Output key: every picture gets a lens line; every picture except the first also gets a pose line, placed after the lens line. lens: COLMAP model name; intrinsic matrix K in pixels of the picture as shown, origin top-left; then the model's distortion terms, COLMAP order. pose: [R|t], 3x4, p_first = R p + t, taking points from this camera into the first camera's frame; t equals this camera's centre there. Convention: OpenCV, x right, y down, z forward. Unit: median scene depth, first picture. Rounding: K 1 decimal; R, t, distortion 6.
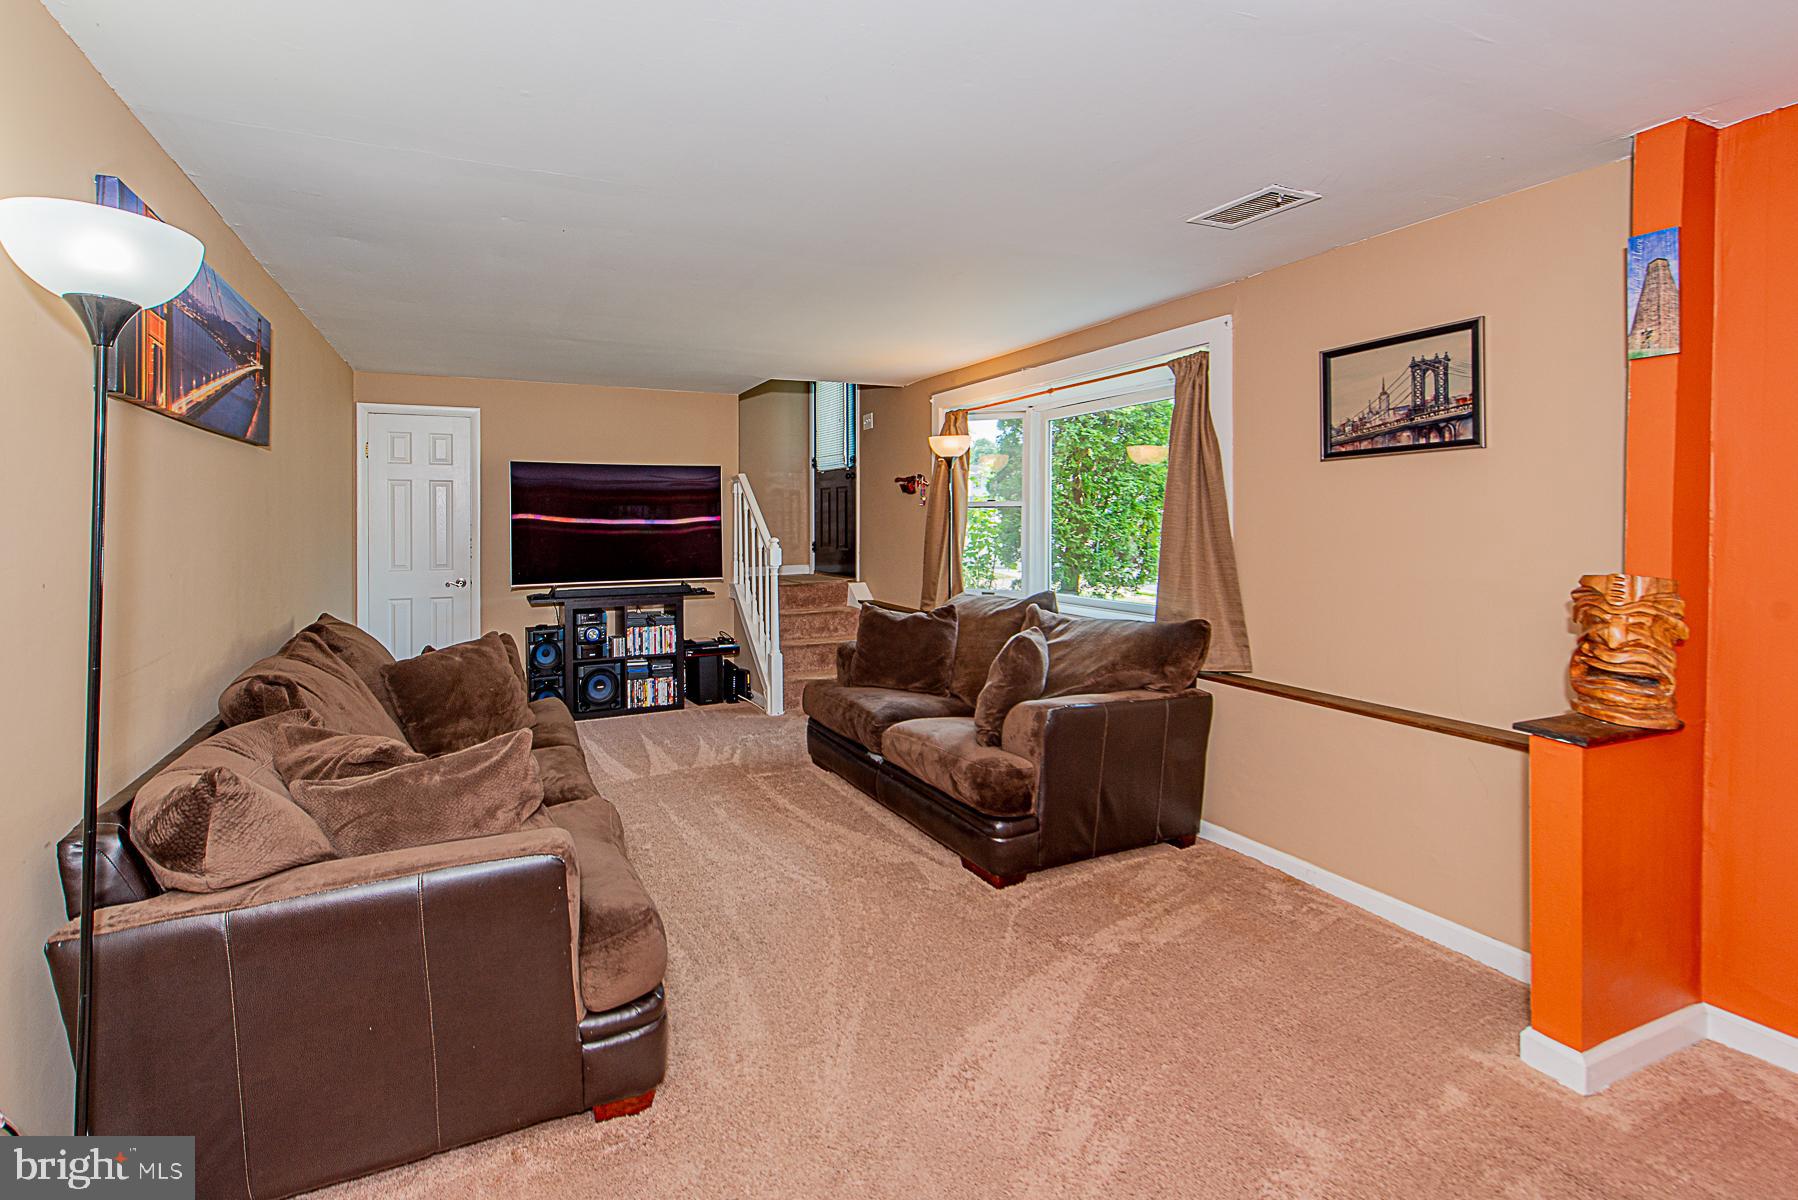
lens RADIAL K [[776.9, 0, 795.4], [0, 776.9, 526.2], [0, 0, 1]] dist [0.001774, -0.000155]
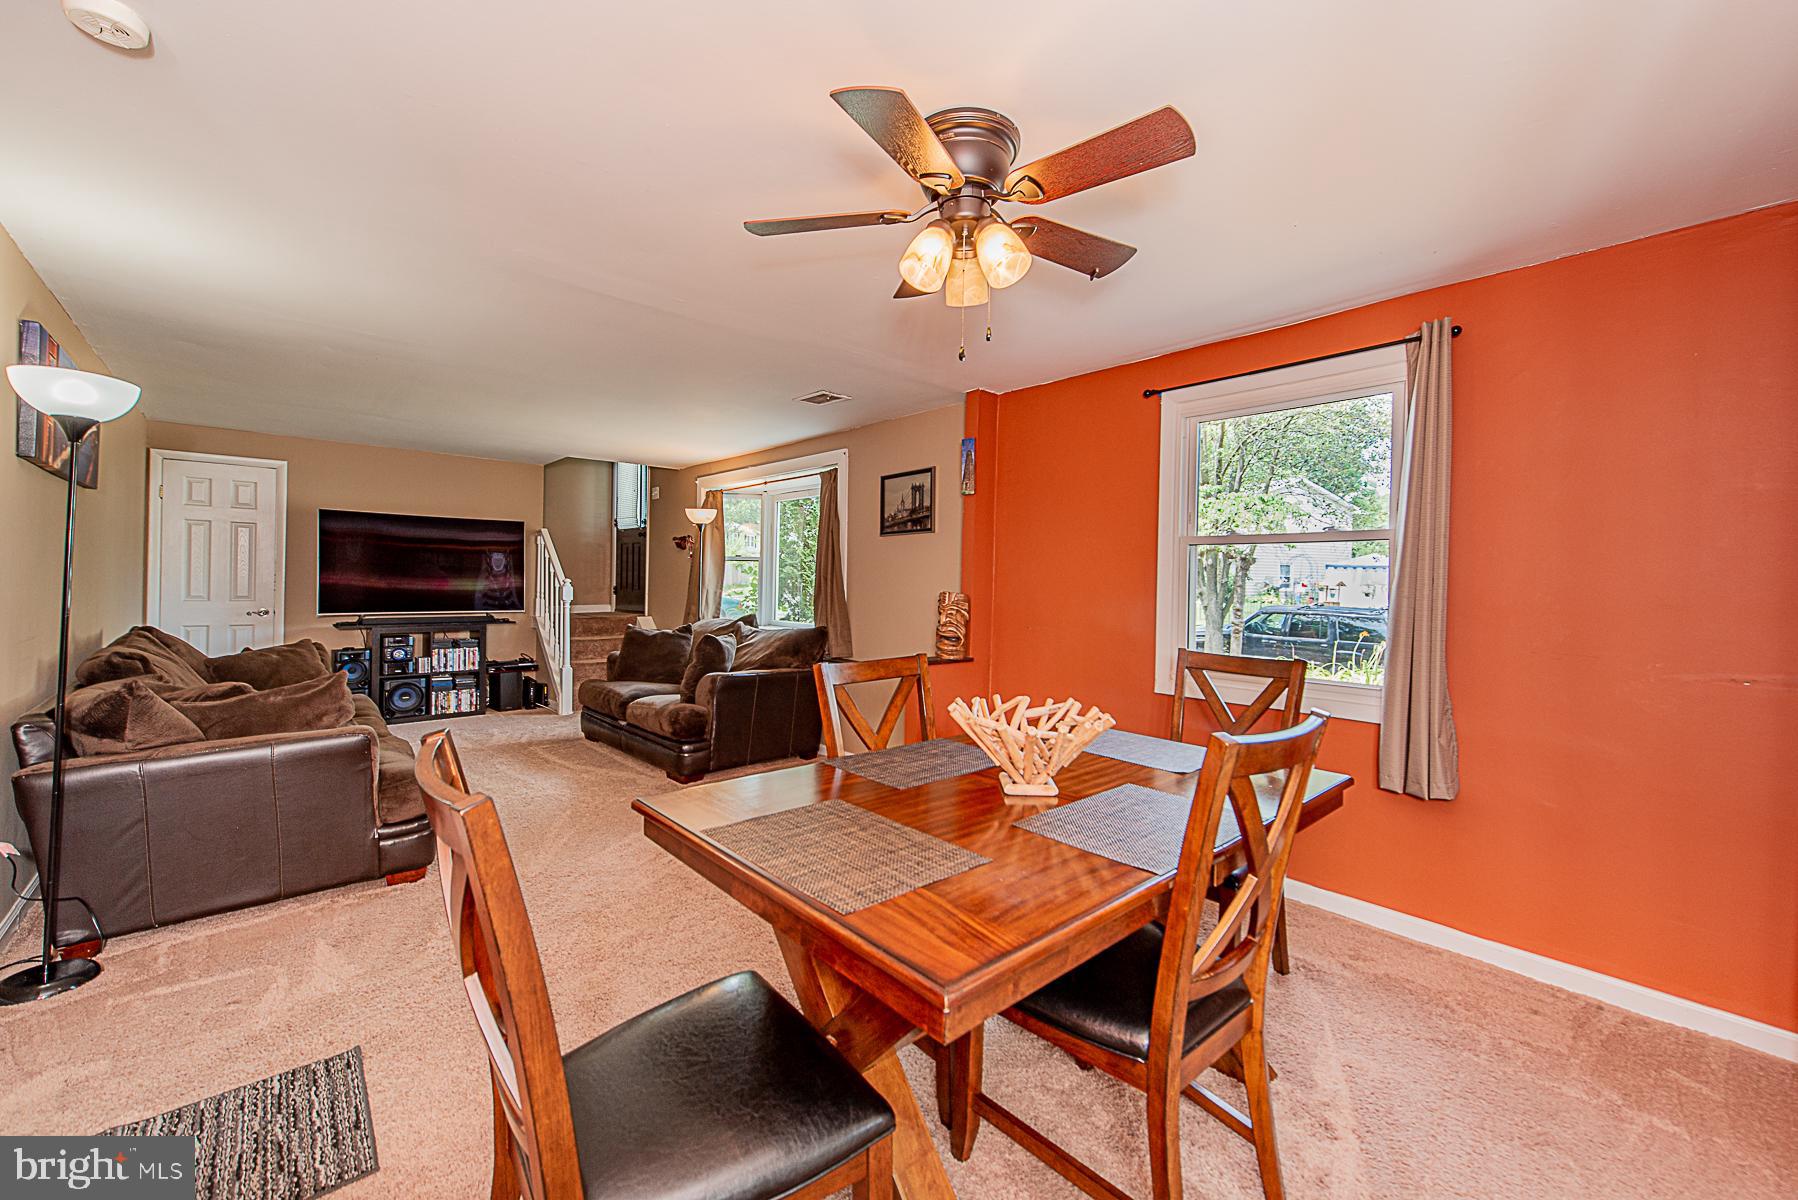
lens RADIAL K [[700.1, 0, 909.2], [0, 700.1, 583.2], [0, 0, 1]] dist [0.001068, -0.000403]
pose [[0.933930, 0.018259, 0.356988, 0.093602], [-0.017567, 0.999832, -0.005181, 0.018926], [-0.357023, -0.001432, 0.934094, -0.316836]]
